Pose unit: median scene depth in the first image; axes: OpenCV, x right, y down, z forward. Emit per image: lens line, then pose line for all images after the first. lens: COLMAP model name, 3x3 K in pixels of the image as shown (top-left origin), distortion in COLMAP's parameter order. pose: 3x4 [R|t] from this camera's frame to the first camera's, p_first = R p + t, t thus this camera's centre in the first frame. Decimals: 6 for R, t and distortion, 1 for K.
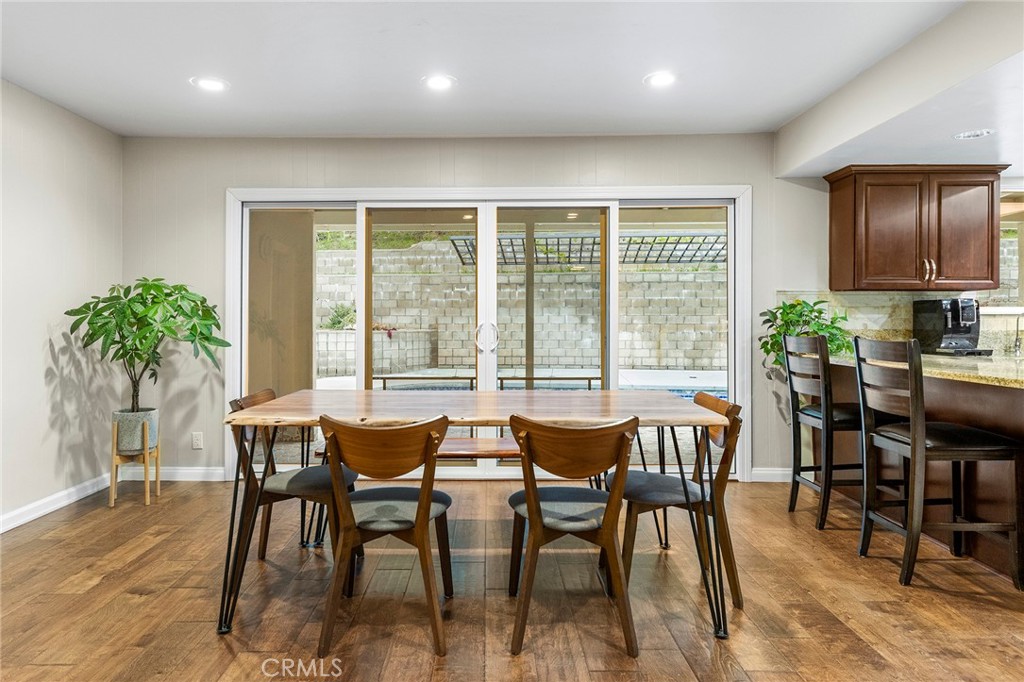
lens RADIAL K [[624.1, 0, 512.0], [0, 624.1, 341.0], [0, 0, 1]] dist [0.000749, -0.000530]
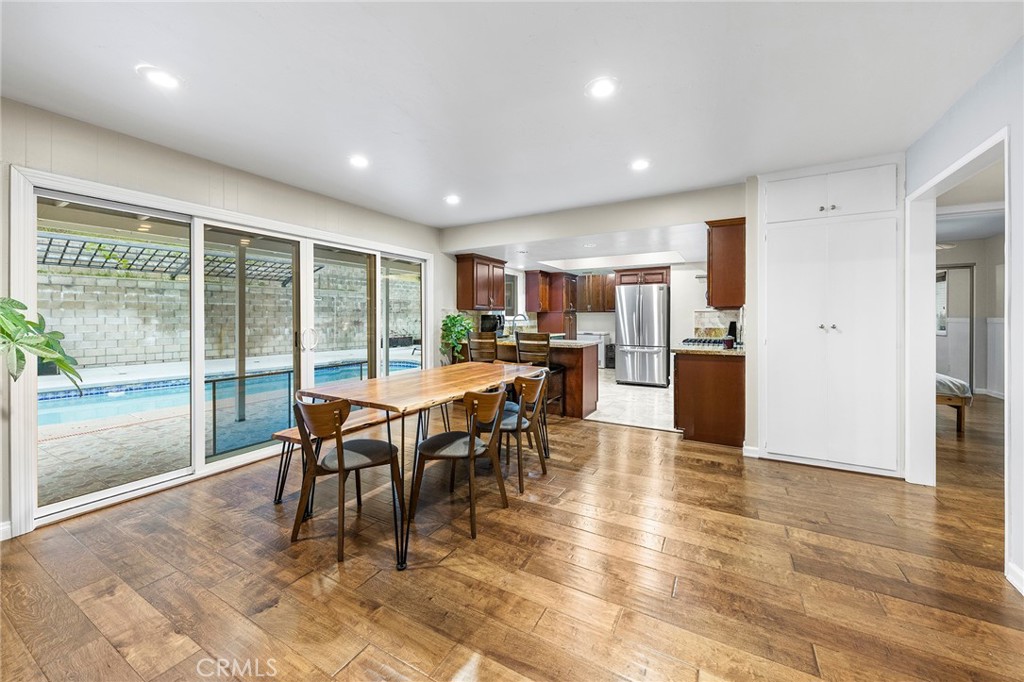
lens RADIAL K [[400.3, 0, 508.0], [0, 400.3, 324.6], [0, 0, 1]] dist [-0.001933, -0.000528]
pose [[0.476564, -0.013184, 0.879041, -0.584532], [0.027893, 0.999611, -0.000130, -0.023681], [-0.878697, 0.024581, 0.476746, 0.205283]]
